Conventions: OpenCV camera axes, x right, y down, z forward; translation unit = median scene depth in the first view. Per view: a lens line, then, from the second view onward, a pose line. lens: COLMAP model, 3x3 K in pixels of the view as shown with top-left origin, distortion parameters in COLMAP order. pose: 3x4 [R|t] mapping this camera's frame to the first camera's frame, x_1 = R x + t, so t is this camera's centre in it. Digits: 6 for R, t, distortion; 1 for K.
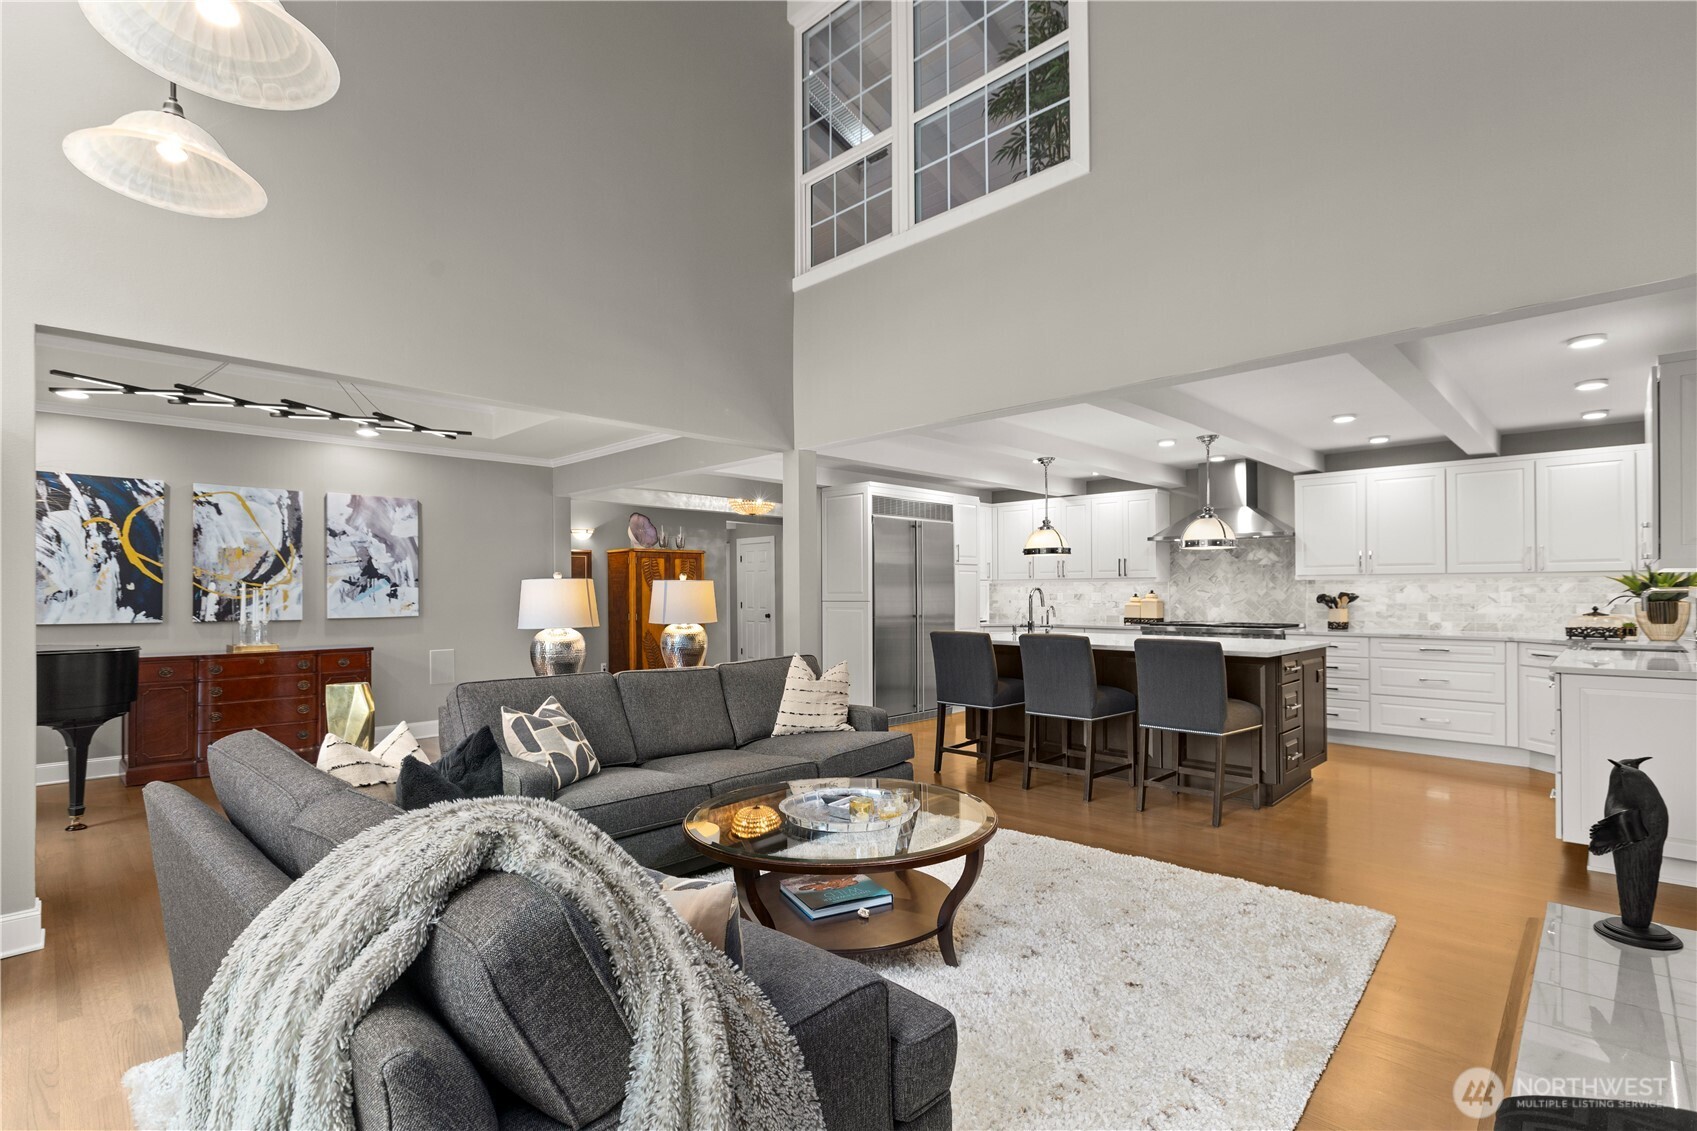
lens RADIAL K [[793.0, 0, 852.0], [0, 793.0, 578.1], [0, 0, 1]] dist [-0.003148, -0.000544]
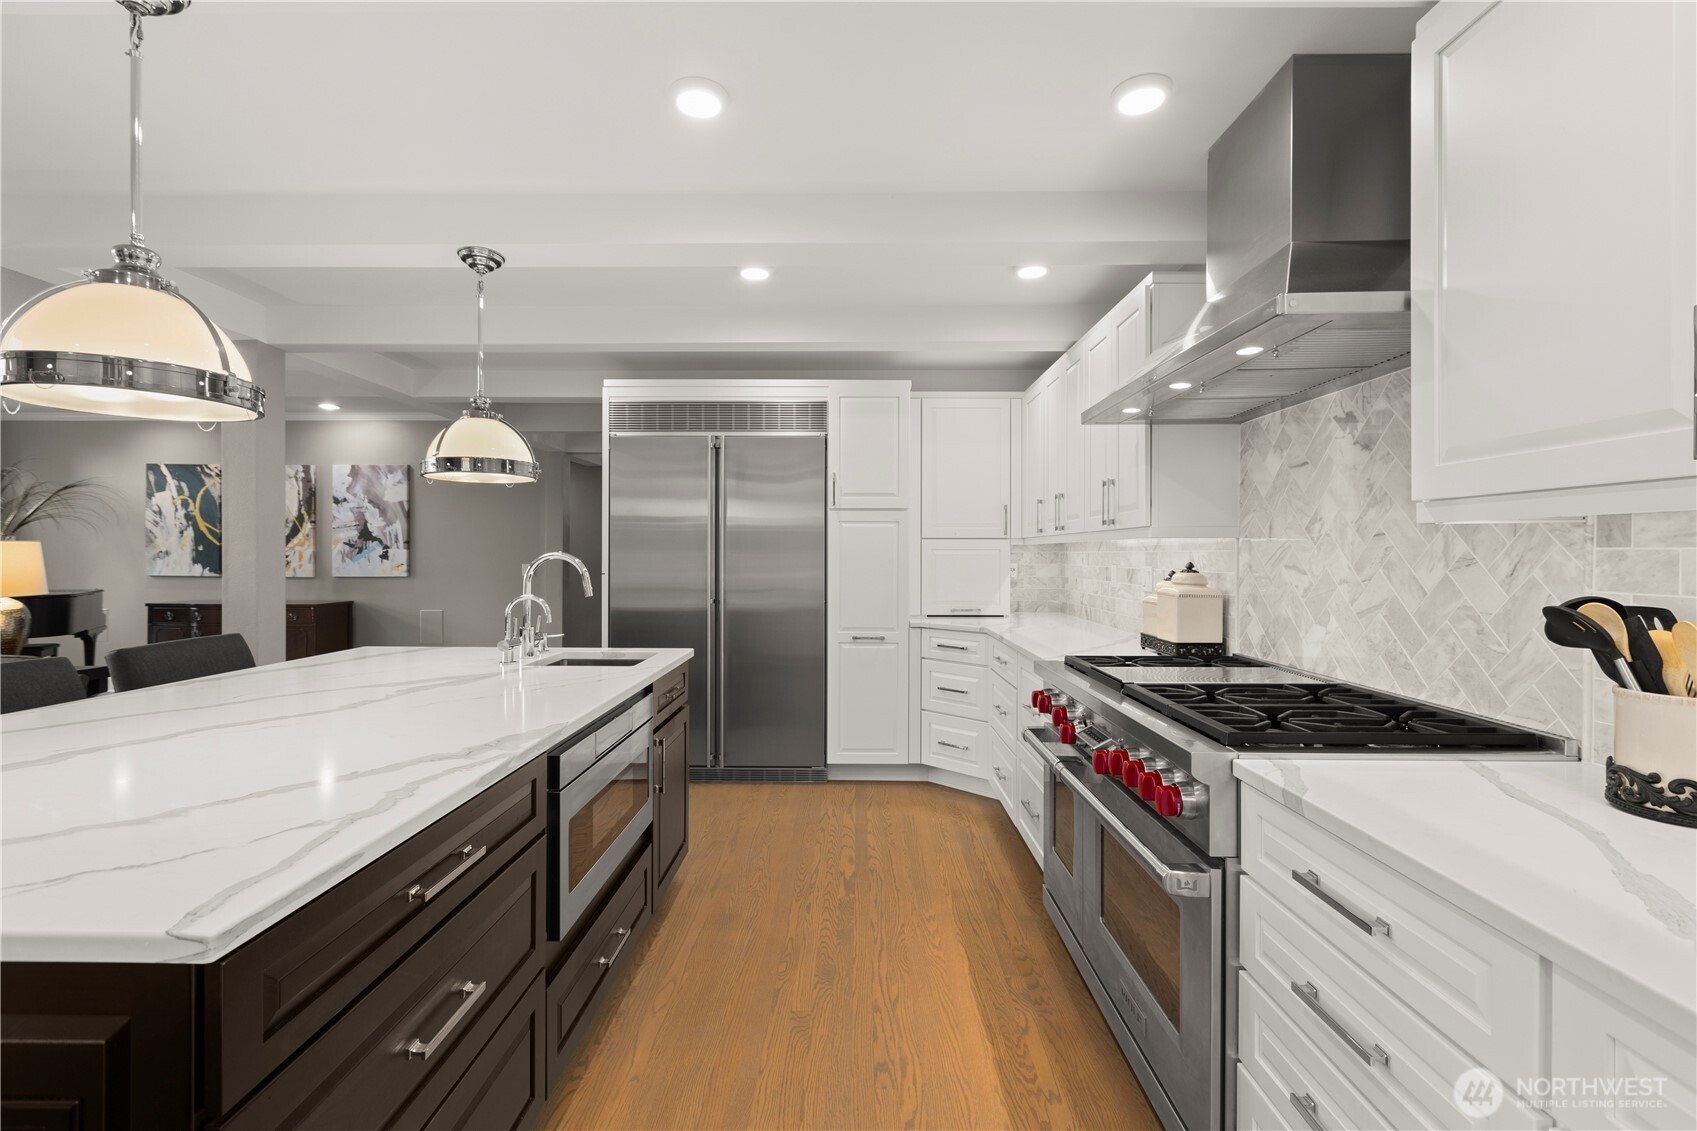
lens RADIAL K [[763.6, 0, 847.0], [0, 763.6, 557.7], [0, 0, 1]] dist [0.002311, 0.000394]
pose [[0.687776, 0.010571, -0.725846, 0.646943], [0.004925, 0.999803, 0.019228, 0.006839], [0.725906, -0.016799, 0.687589, 0.805837]]
